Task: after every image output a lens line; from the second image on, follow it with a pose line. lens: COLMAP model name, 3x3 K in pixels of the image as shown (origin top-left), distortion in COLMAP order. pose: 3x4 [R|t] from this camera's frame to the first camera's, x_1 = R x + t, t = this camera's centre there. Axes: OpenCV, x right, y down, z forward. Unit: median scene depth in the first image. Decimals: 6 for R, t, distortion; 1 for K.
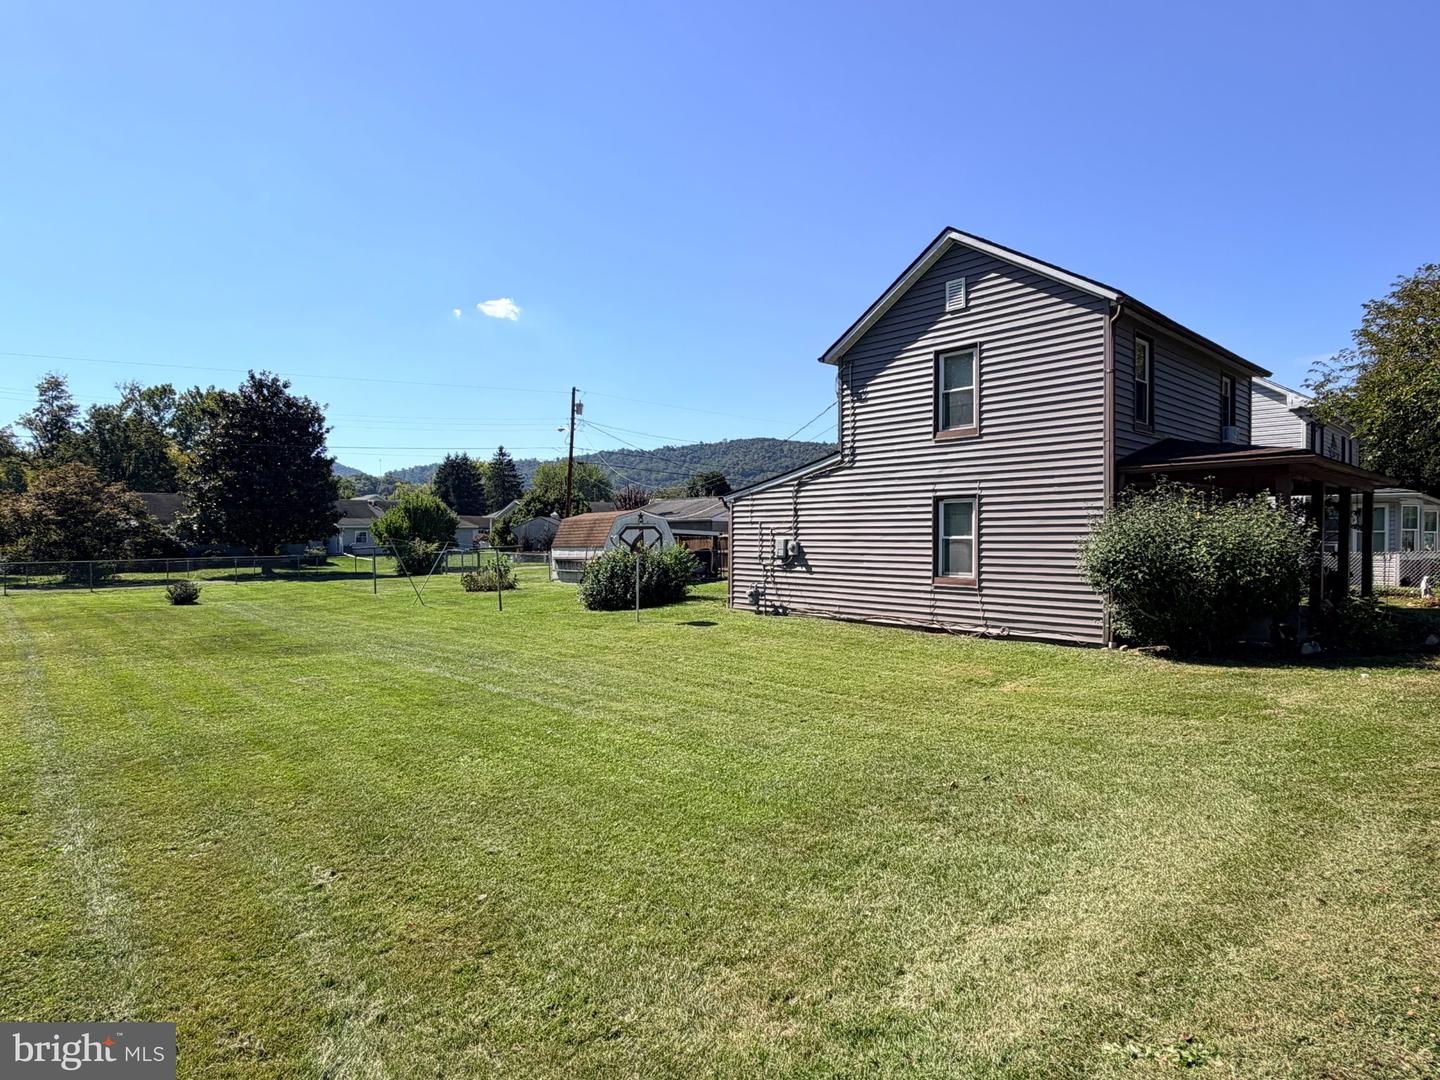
lens RADIAL K [[807.9, 0, 717.6], [0, 807.9, 547.3], [0, 0, 1]] dist [-0.027155, -0.000247]
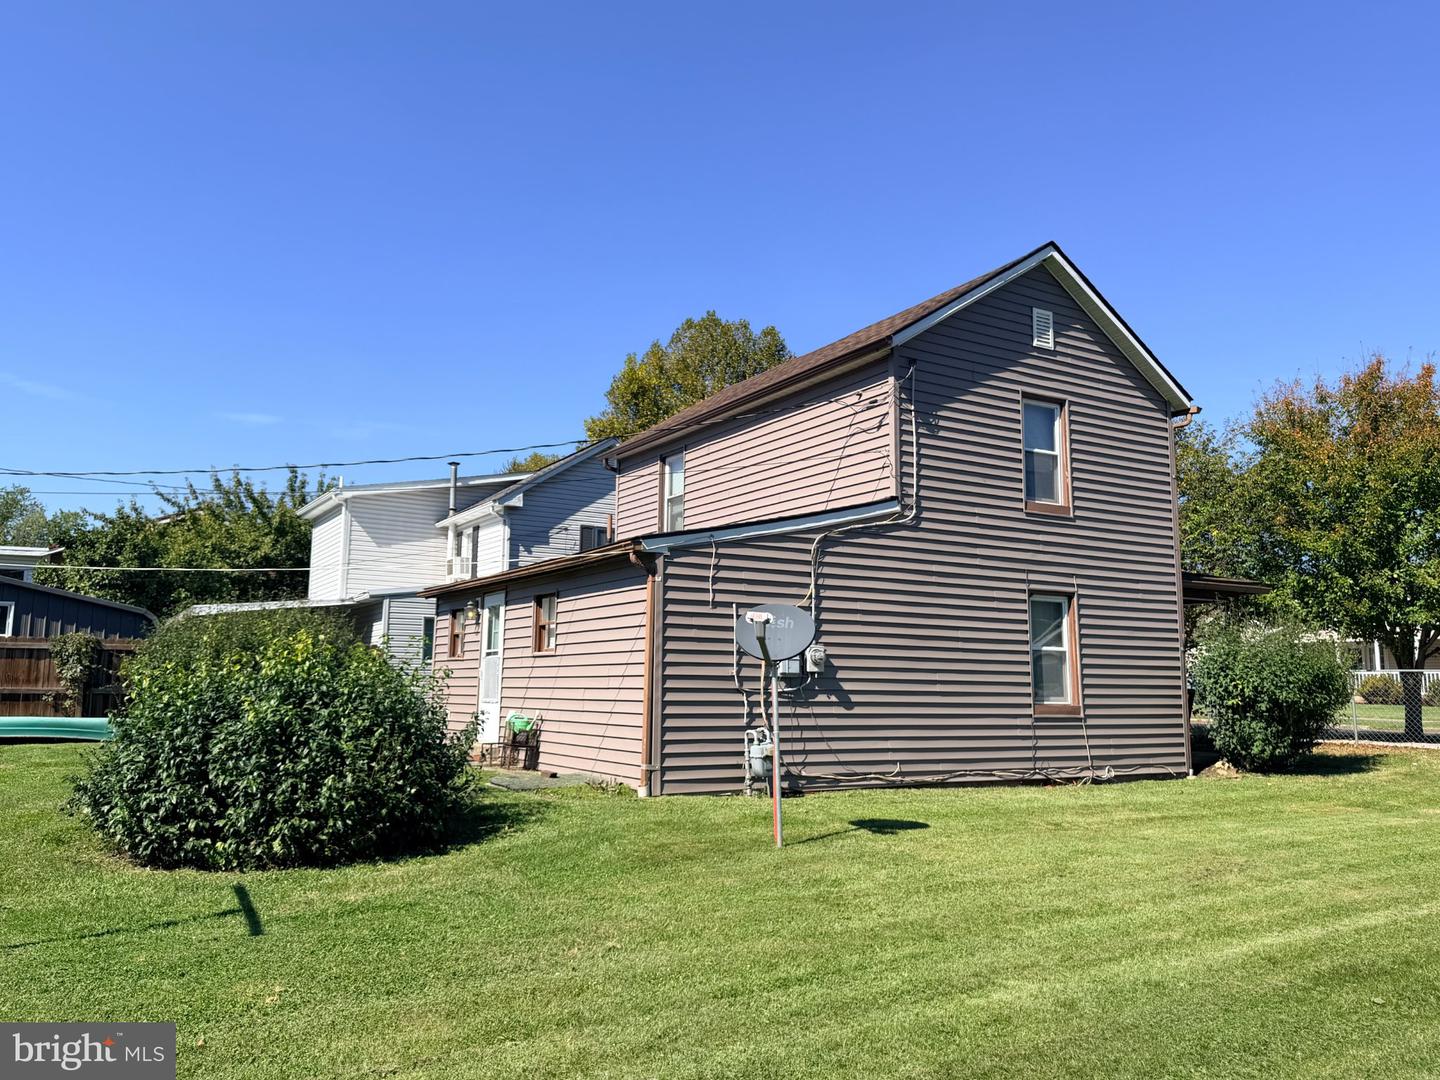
lens RADIAL K [[1097.1, 0, 714.9], [0, 1097.1, 530.5], [0, 0, 1]] dist [0.001216, -0.011213]
pose [[0.205681, 0.145315, 0.967770, -0.628698], [0.000719, 0.988891, -0.148640, 0.024621], [-0.978619, 0.031268, 0.203292, 0.922762]]
